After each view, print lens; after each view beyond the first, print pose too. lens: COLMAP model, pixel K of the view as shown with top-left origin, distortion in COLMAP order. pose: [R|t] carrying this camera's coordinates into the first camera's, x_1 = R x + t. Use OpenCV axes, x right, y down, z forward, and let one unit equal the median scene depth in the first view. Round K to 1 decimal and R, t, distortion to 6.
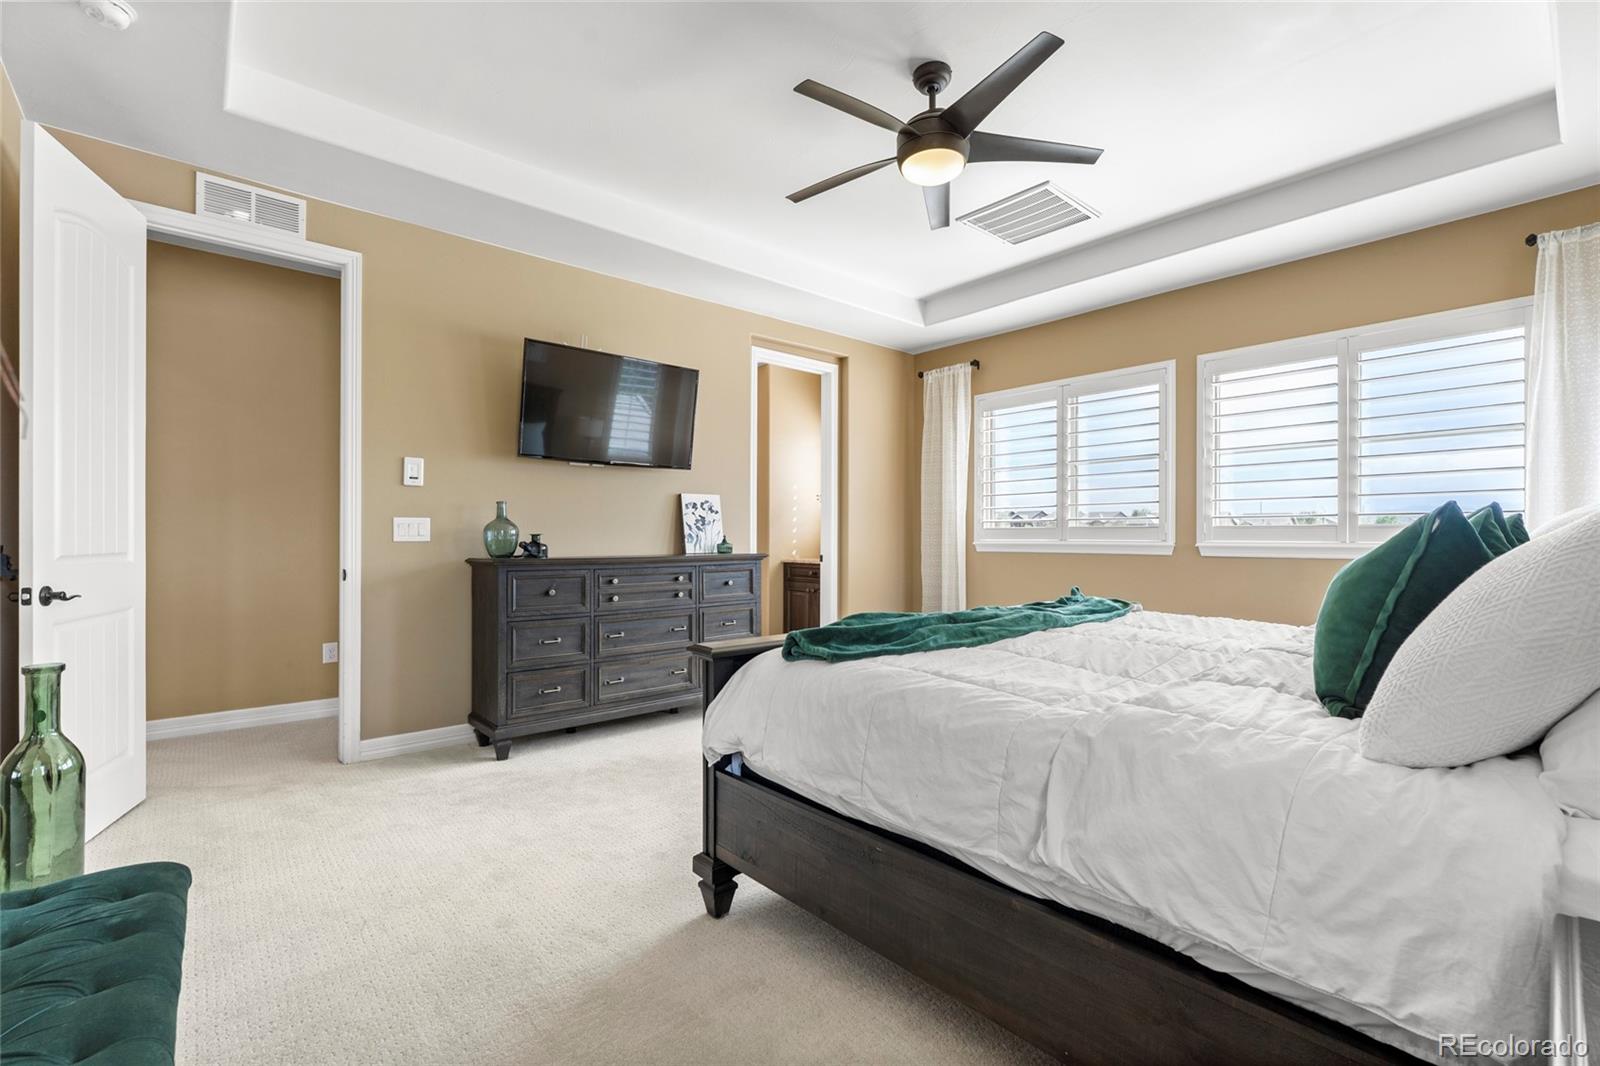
lens RADIAL K [[705.0, 0, 800.0], [0, 705.0, 533.0], [0, 0, 1]] dist [-0.000114, -0.000061]
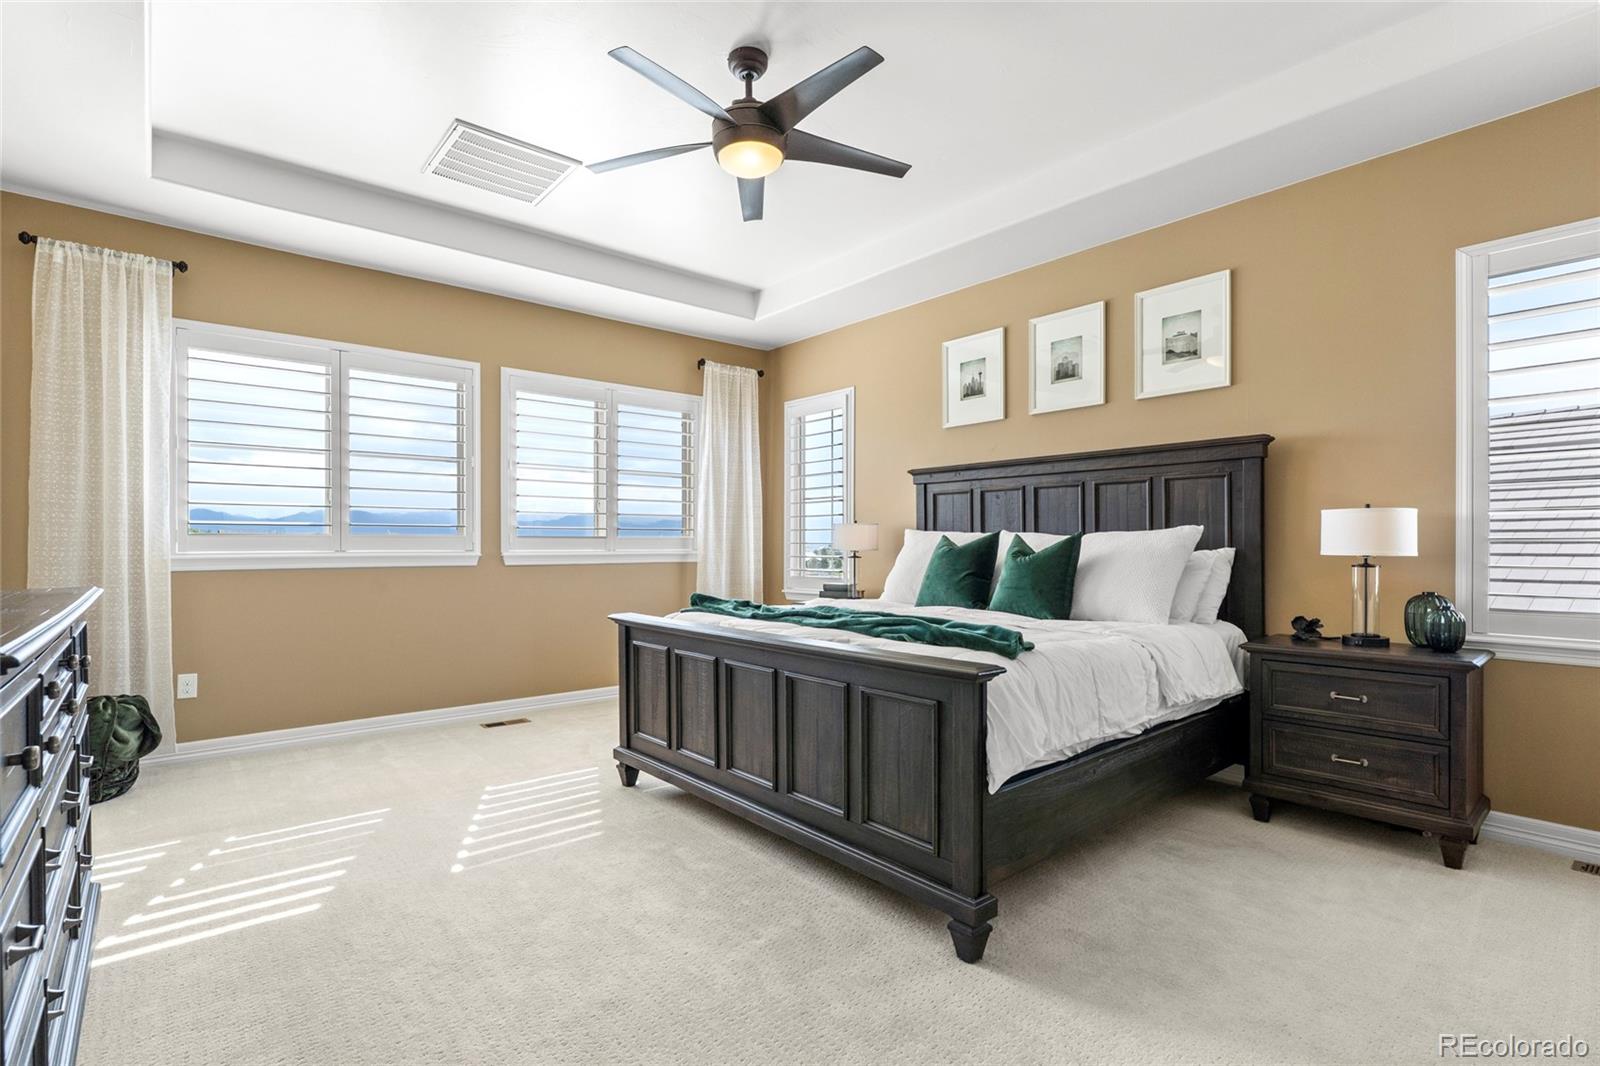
lens RADIAL K [[743.9, 0, 798.0], [0, 743.9, 544.9], [0, 0, 1]] dist [-0.002935, -0.000495]
pose [[0.022013, 0.001212, 0.999757, -0.489176], [-0.002842, 0.999995, -0.001150, 0.003535], [-0.999754, -0.002816, 0.022017, 0.551944]]
